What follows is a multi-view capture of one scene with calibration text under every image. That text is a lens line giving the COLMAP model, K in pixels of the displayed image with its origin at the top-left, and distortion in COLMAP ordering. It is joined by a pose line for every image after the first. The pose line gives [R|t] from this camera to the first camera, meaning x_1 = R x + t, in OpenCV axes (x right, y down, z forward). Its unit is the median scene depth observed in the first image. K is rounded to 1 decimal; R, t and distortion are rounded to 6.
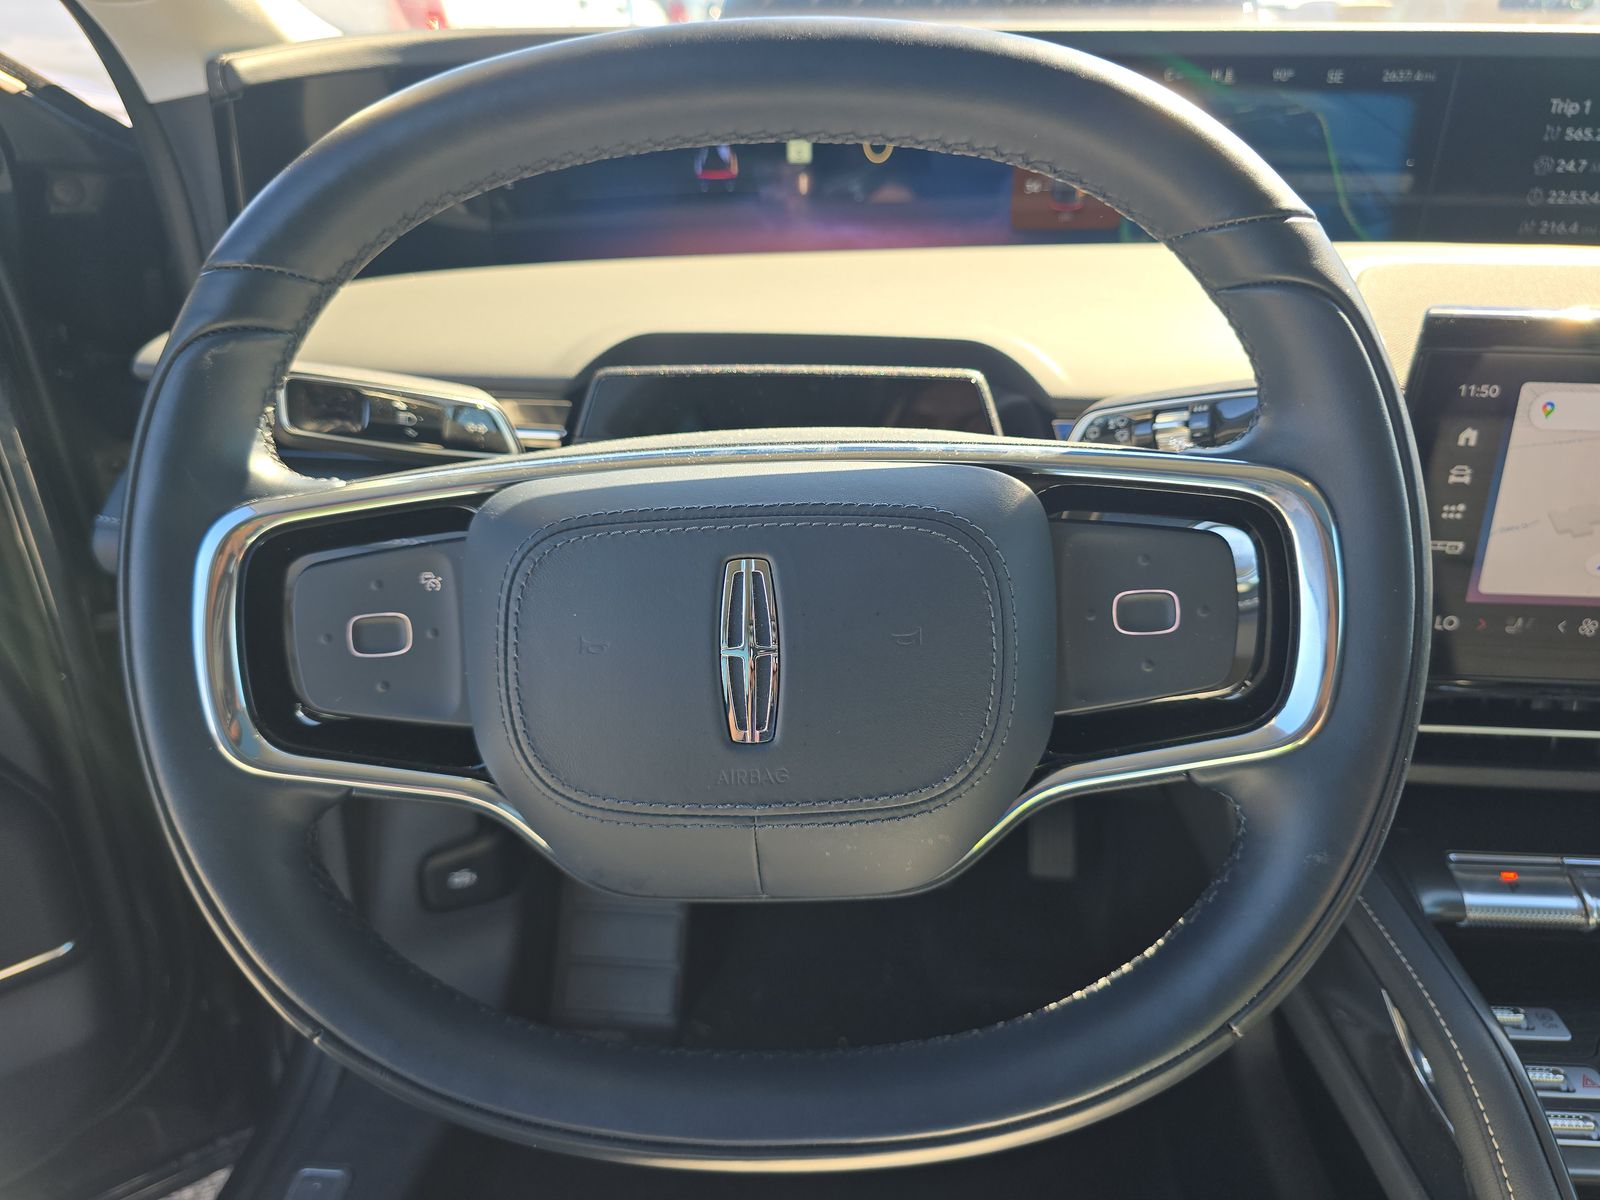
lens RADIAL K [[1077.8, 0, 803.2], [0, 1077.8, 594.9], [0, 0, 1]] dist [0.038809, -0.043395]
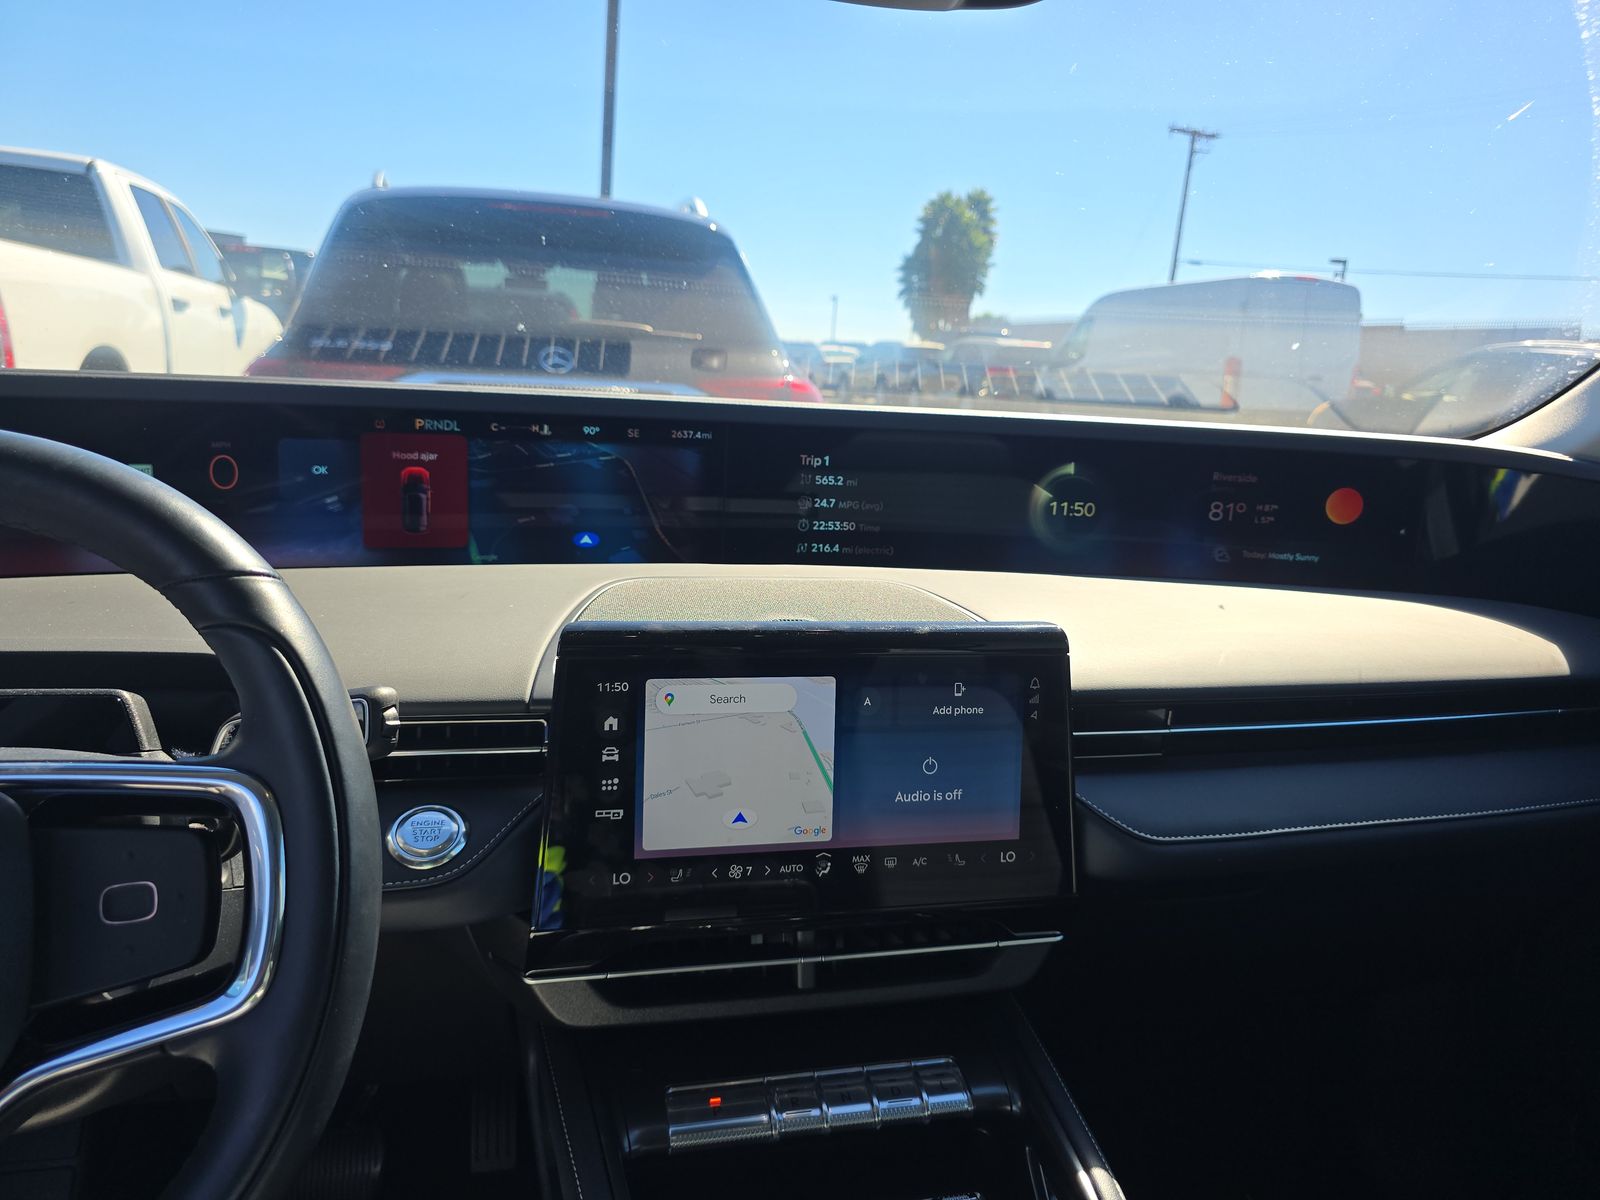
lens RADIAL K [[1077.8, 0, 803.2], [0, 1077.8, 594.9], [0, 0, 1]] dist [0.038809, -0.043395]
pose [[0.949874, -0.009256, 0.312497, 0.426403], [0.087314, 0.967642, -0.236739, 0.023441], [-0.300194, 0.252157, 0.919946, -0.235304]]
